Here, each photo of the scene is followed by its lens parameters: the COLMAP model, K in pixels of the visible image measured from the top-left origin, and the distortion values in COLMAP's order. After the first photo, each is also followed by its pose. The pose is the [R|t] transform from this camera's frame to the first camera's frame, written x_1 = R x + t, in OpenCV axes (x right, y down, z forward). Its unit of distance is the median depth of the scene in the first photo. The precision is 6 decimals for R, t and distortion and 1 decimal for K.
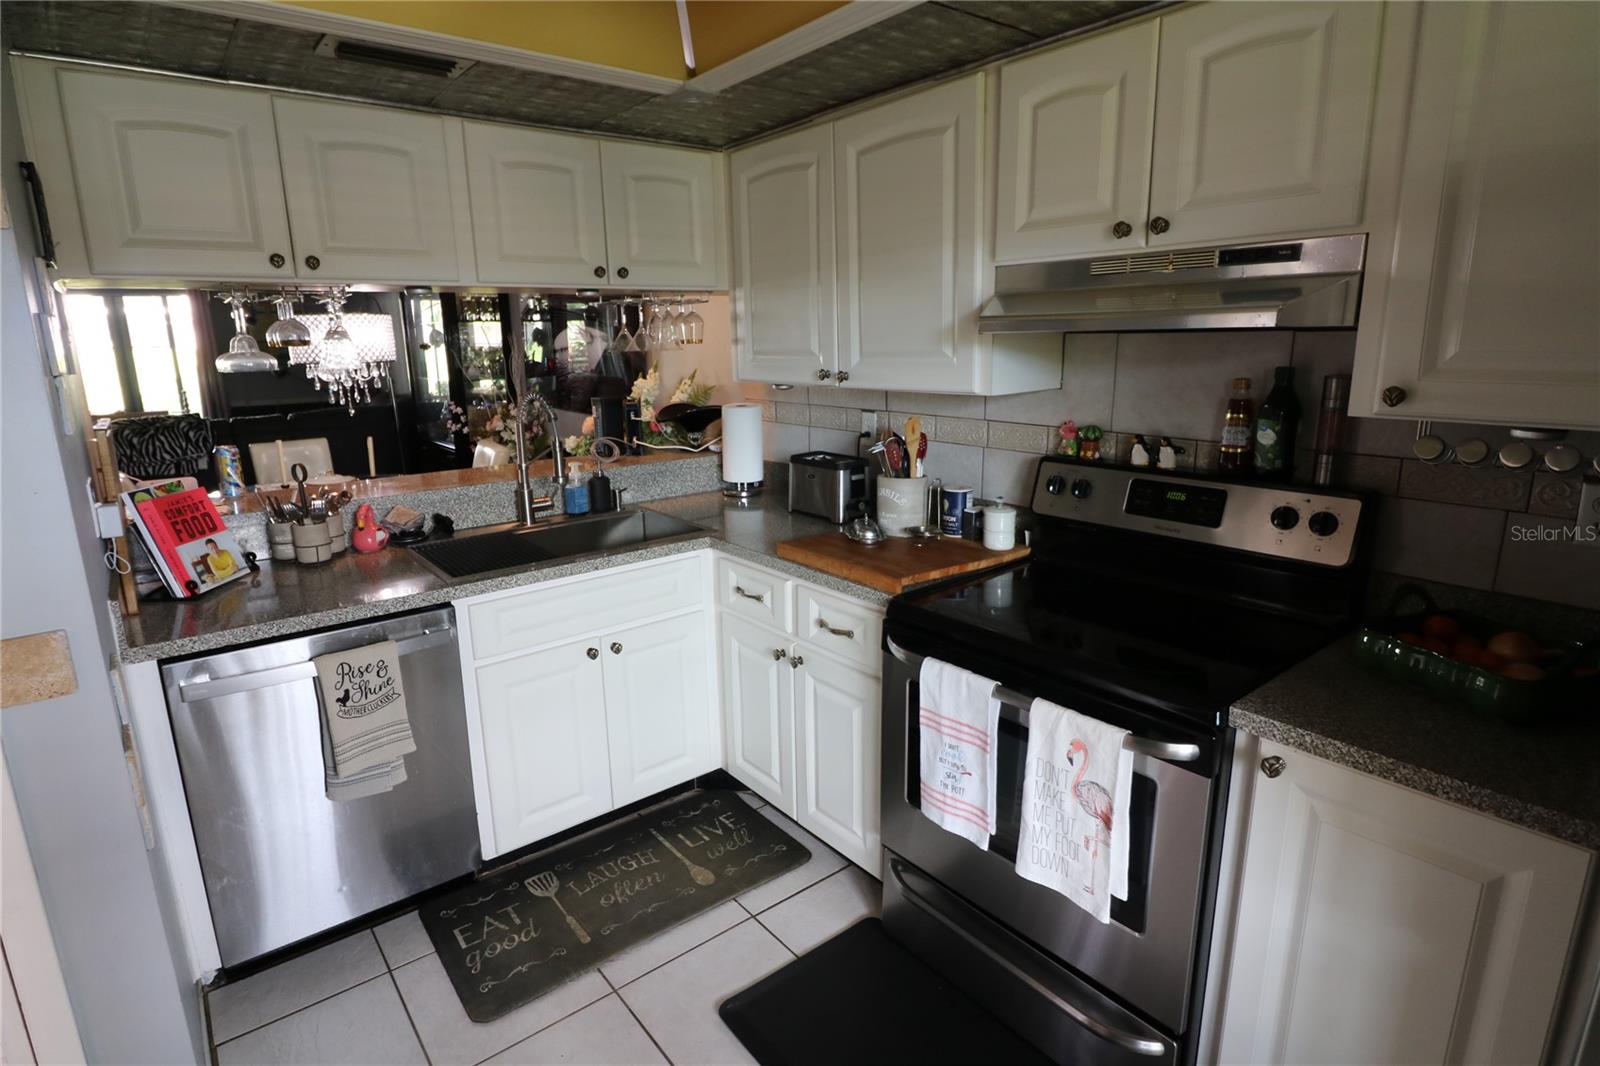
lens RADIAL K [[827.8, 0, 778.8], [0, 827.8, 527.3], [0, 0, 1]] dist [0.003516, -0.012631]
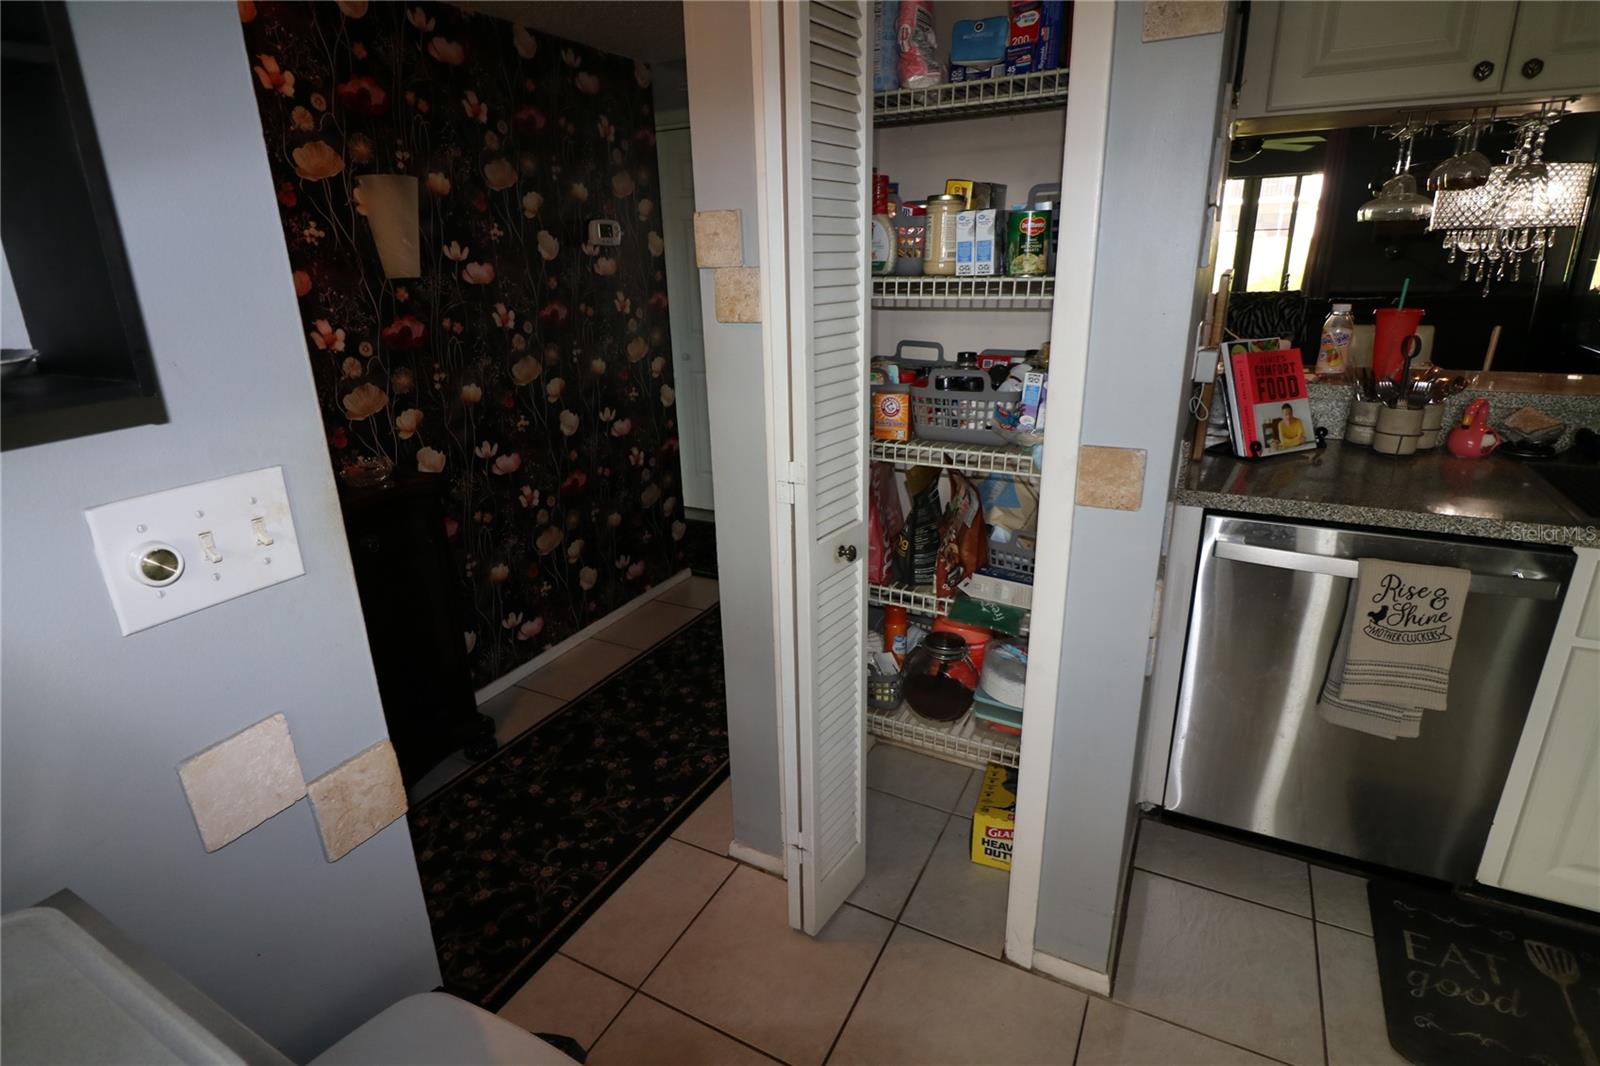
lens RADIAL K [[807.6, 0, 774.8], [0, 807.6, 530.6], [0, 0, 1]] dist [0.000892, -0.012905]
pose [[0.400131, 0.301768, -0.865350, -0.079956], [-0.183807, 0.951472, 0.246810, 0.032523], [0.897836, 0.060301, 0.436181, 0.077606]]
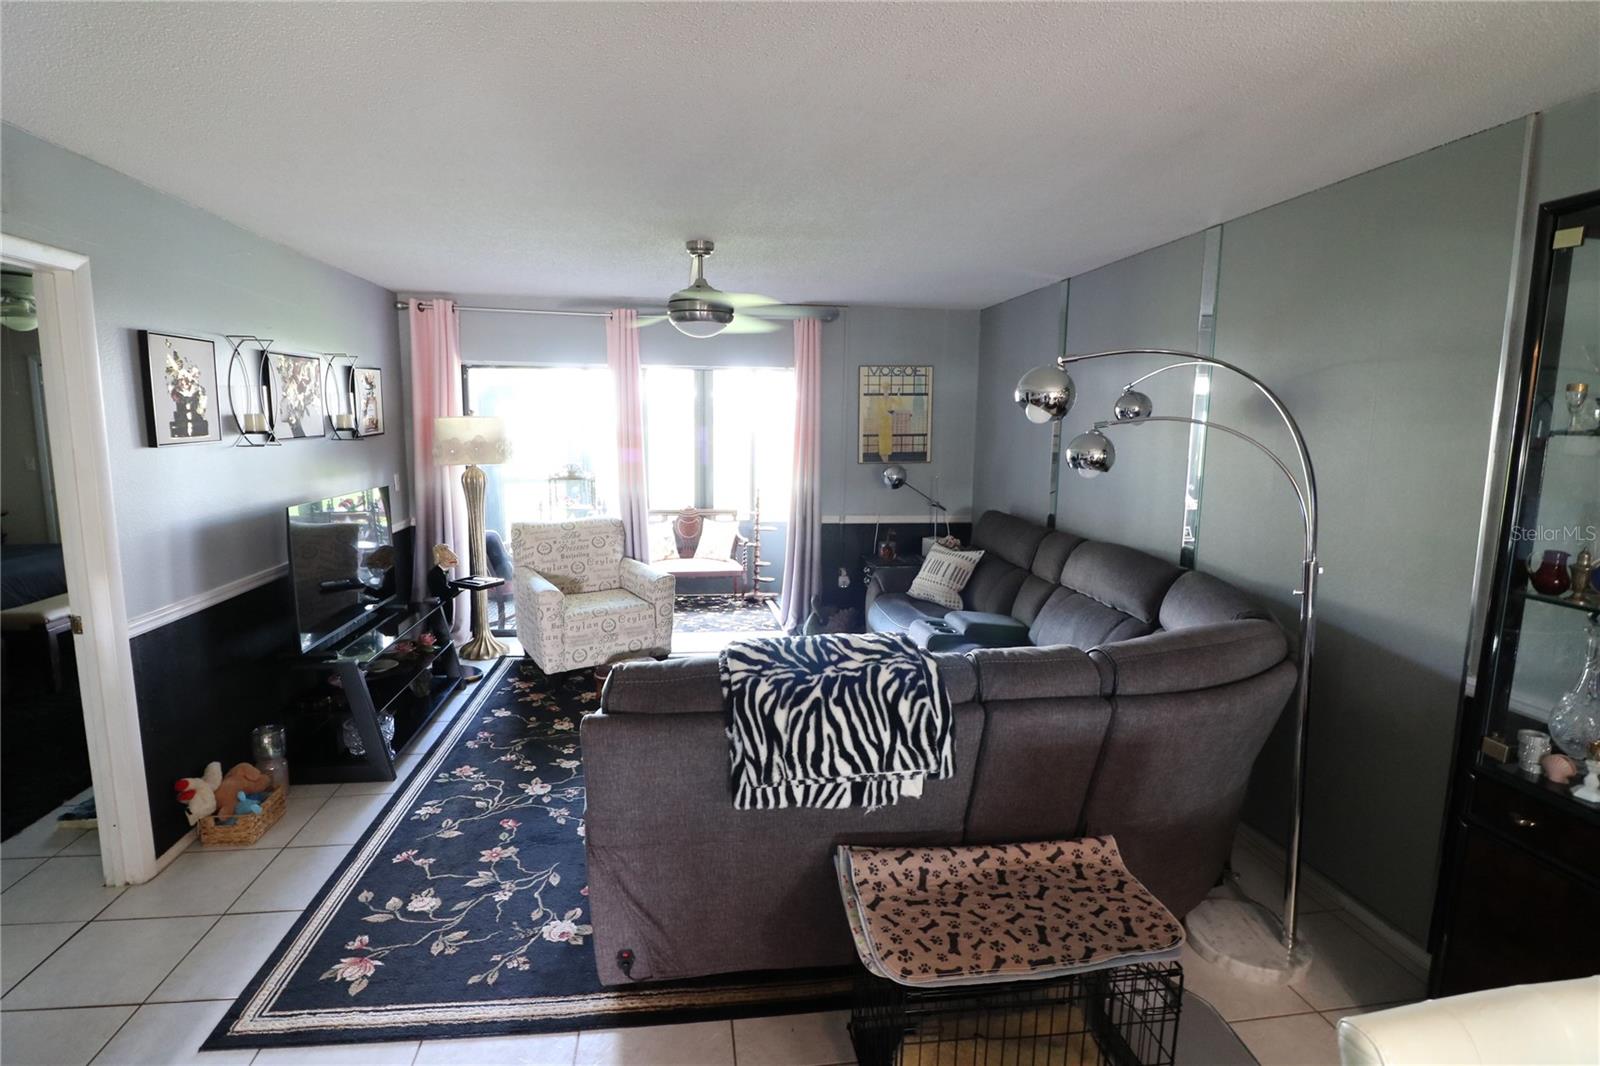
lens RADIAL K [[764.7, 0, 779.2], [0, 764.7, 534.0], [0, 0, 1]] dist [0.001018, -0.013975]
pose [[0.861636, 0.096950, -0.498180, -1.460457], [-0.136394, 0.989708, -0.043298, -0.409922], [0.488855, 0.105256, 0.865992, 1.639151]]
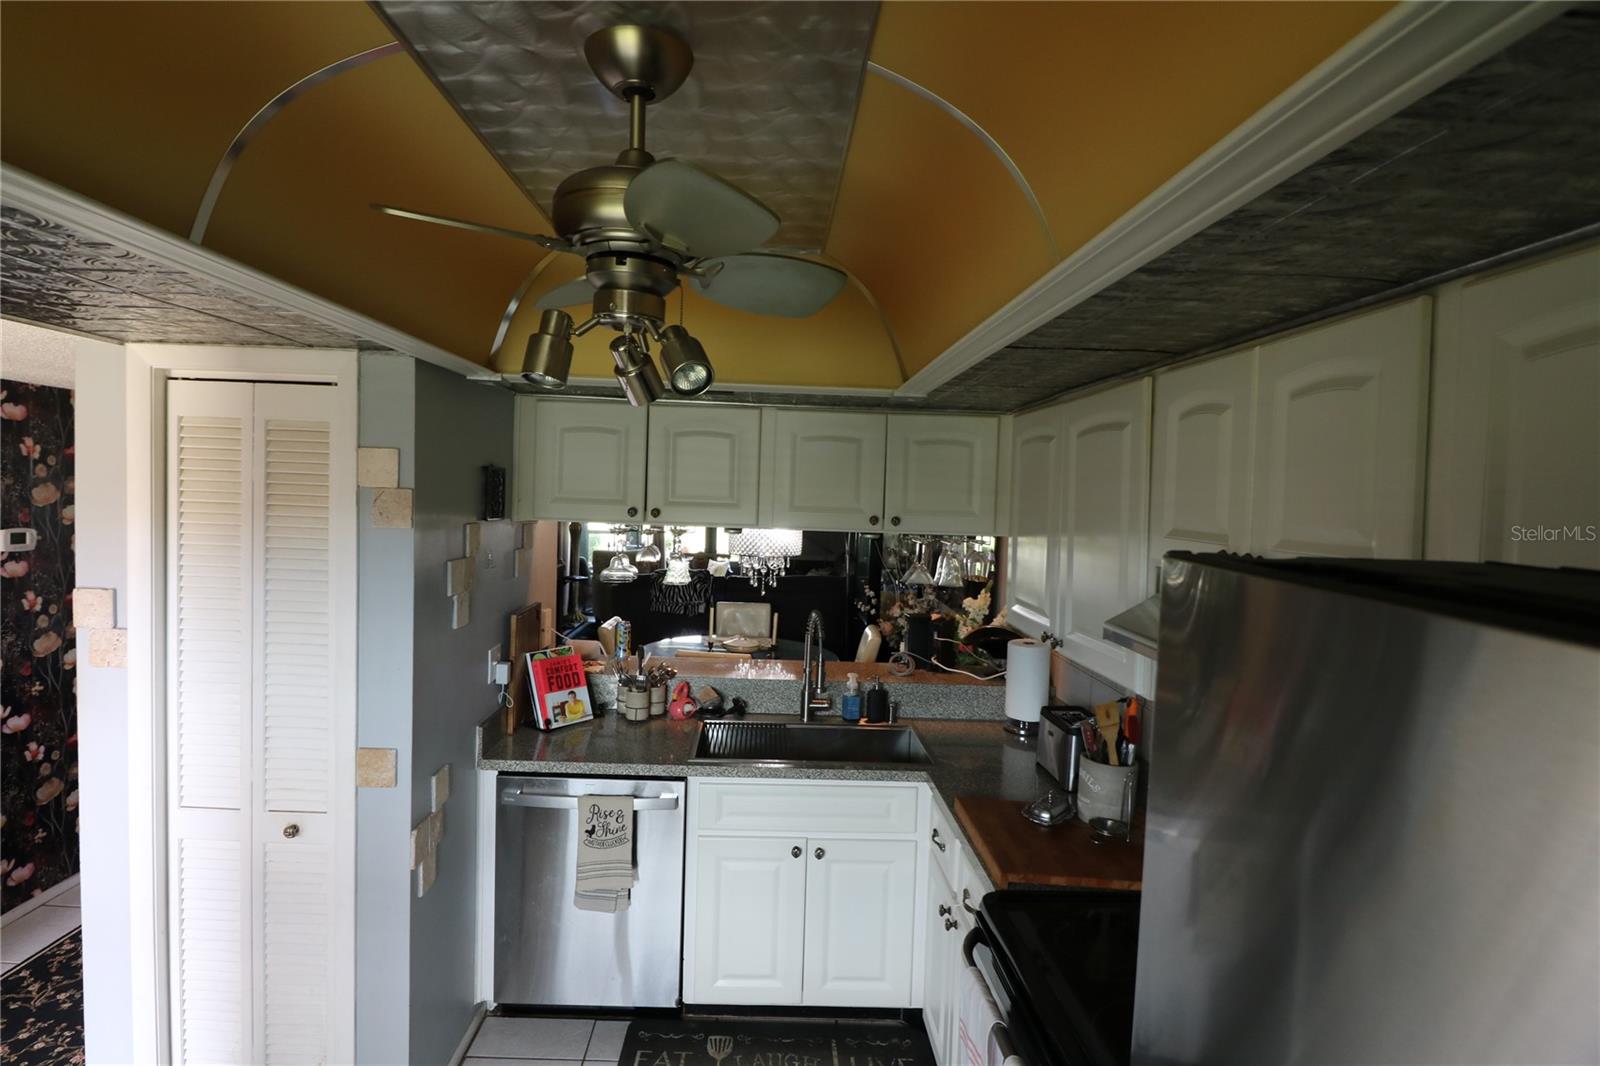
lens RADIAL K [[827.8, 0, 778.8], [0, 827.8, 527.3], [0, 0, 1]] dist [0.003516, -0.012631]
pose [[0.797881, 0.074659, -0.598173, 0.451804], [-0.184874, 0.974789, -0.124932, -0.152021], [0.573766, 0.210268, 0.791568, -0.004390]]
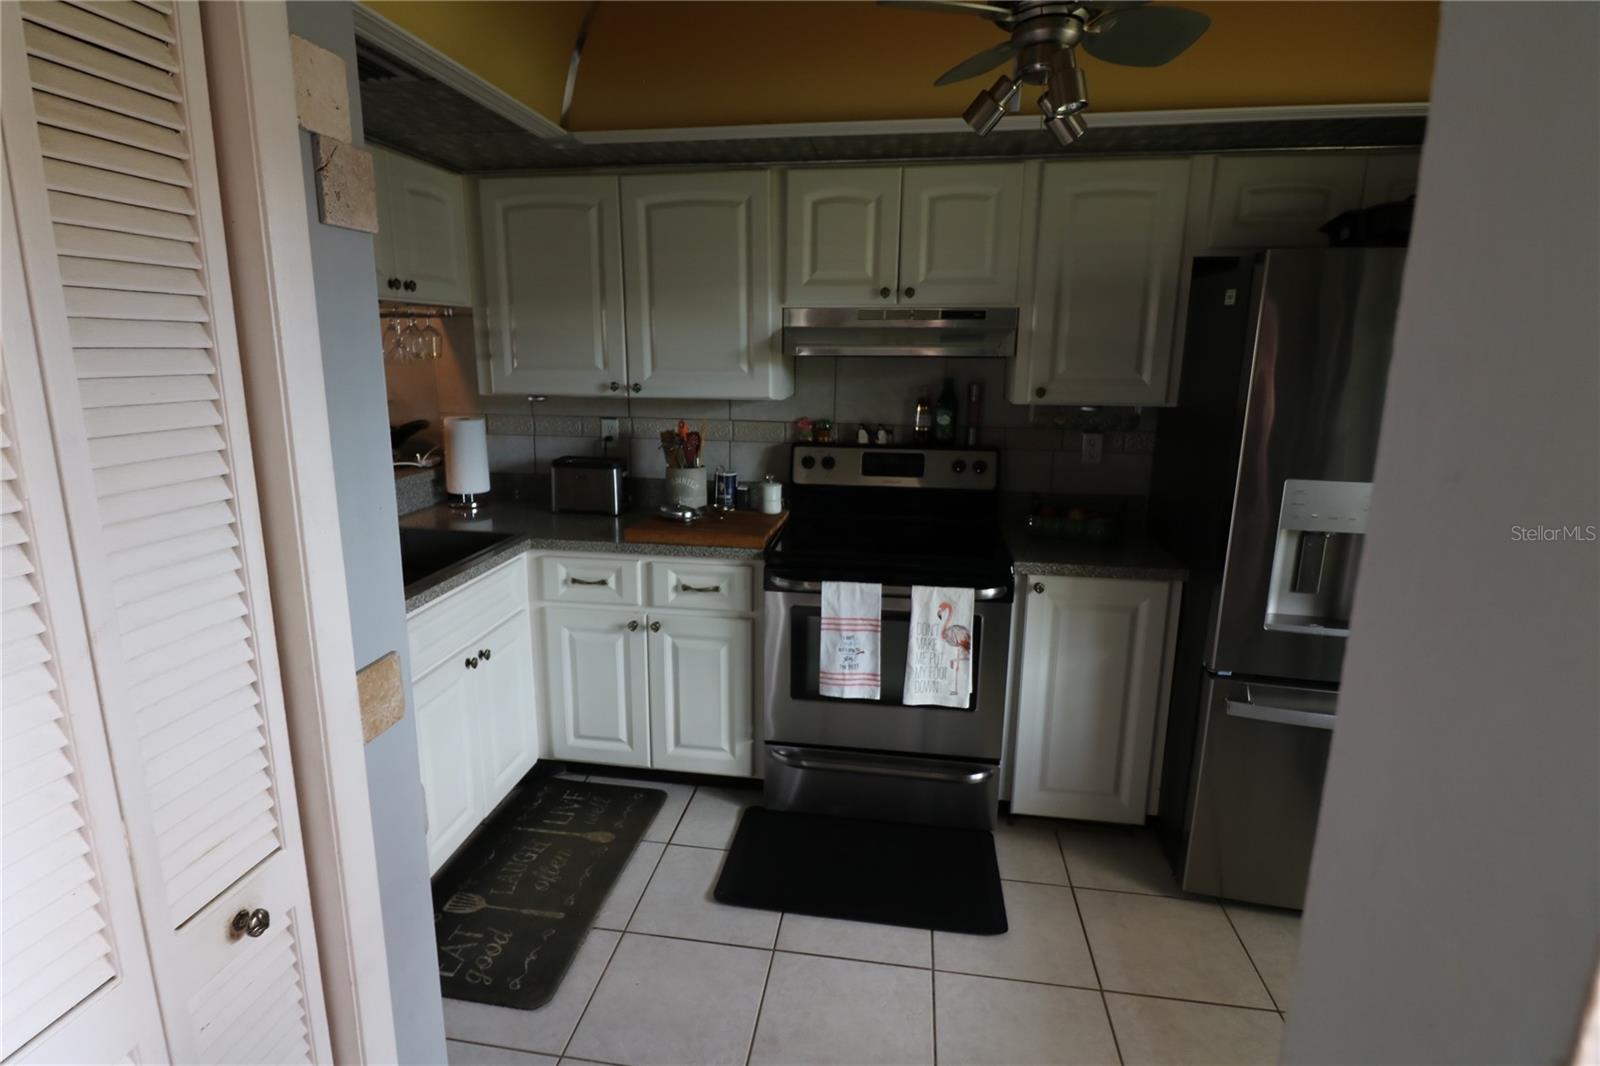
lens RADIAL K [[827.8, 0, 778.8], [0, 827.8, 527.3], [0, 0, 1]] dist [0.003516, -0.012631]
pose [[0.731365, -0.120932, 0.671179, -0.686877], [0.133737, 0.990476, 0.032733, 0.006339], [-0.668745, 0.065822, 0.740573, -0.009882]]
